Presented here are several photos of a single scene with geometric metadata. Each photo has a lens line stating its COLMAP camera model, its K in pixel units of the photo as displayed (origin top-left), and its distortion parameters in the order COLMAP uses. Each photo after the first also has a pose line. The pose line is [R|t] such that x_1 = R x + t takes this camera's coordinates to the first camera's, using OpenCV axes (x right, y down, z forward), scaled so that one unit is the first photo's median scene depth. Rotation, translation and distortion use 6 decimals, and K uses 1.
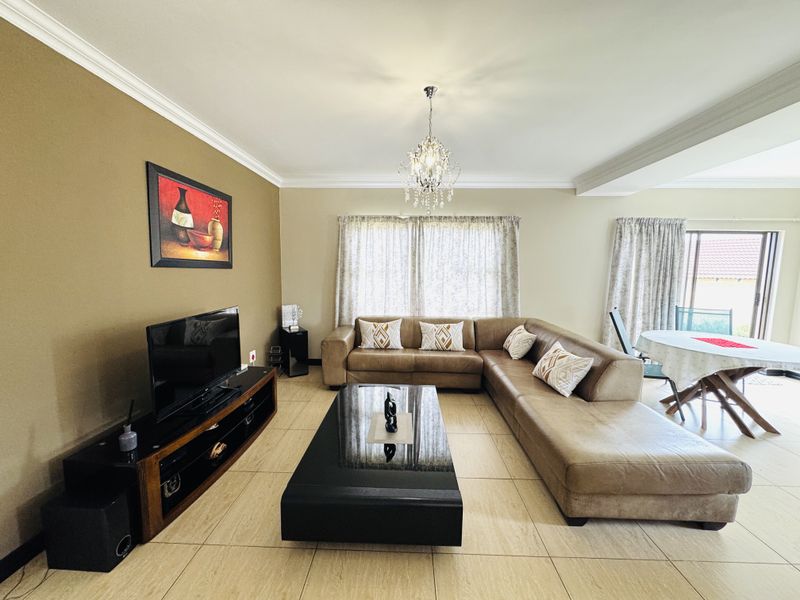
lens RADIAL K [[320.0, 0, 400.7], [0, 320.0, 300.0], [0, 0, 1]] dist [-0.001894, 0.000053]
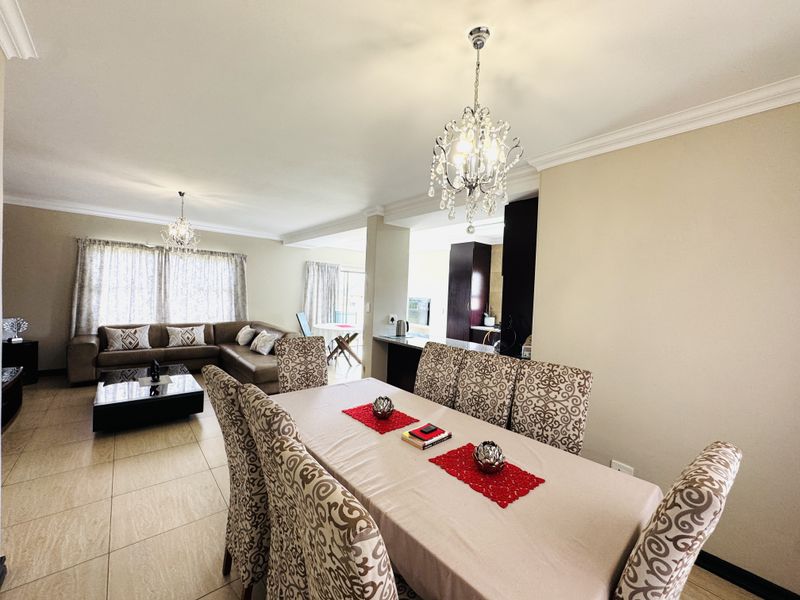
lens RADIAL K [[320.0, 0, 399.2], [0, 320.0, 300.5], [0, 0, 1]] dist [-0.001894, 0.000053]
pose [[0.742201, 0.002112, 0.670174, -0.110197], [0.036945, 0.998345, -0.044062, 0.052257], [-0.669158, 0.057462, 0.740895, -0.611225]]
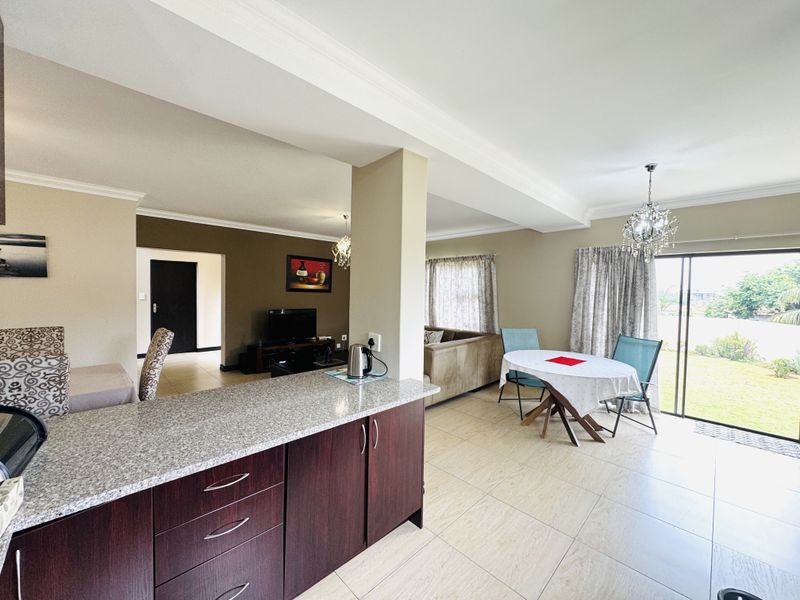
lens RADIAL K [[320.0, 0, 398.7], [0, 320.0, 301.4], [0, 0, 1]] dist [-0.001894, 0.000053]
pose [[0.717196, 0.025628, -0.696400, 1.008892], [-0.081843, 0.995505, -0.047651, 0.019266], [0.692049, 0.091171, 0.716070, -0.168640]]
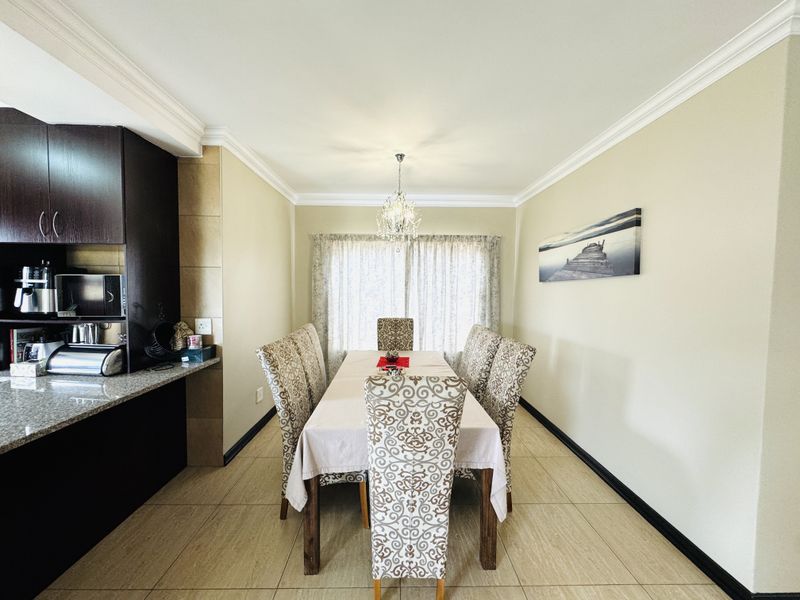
lens RADIAL K [[320.0, 0, 399.8], [0, 320.0, 299.0], [0, 0, 1]] dist [-0.001894, 0.000053]
pose [[-0.998697, -0.023291, -0.045398, 0.195212], [-0.029562, 0.989315, 0.142765, -0.029659], [0.041588, 0.143922, -0.988715, 0.278436]]
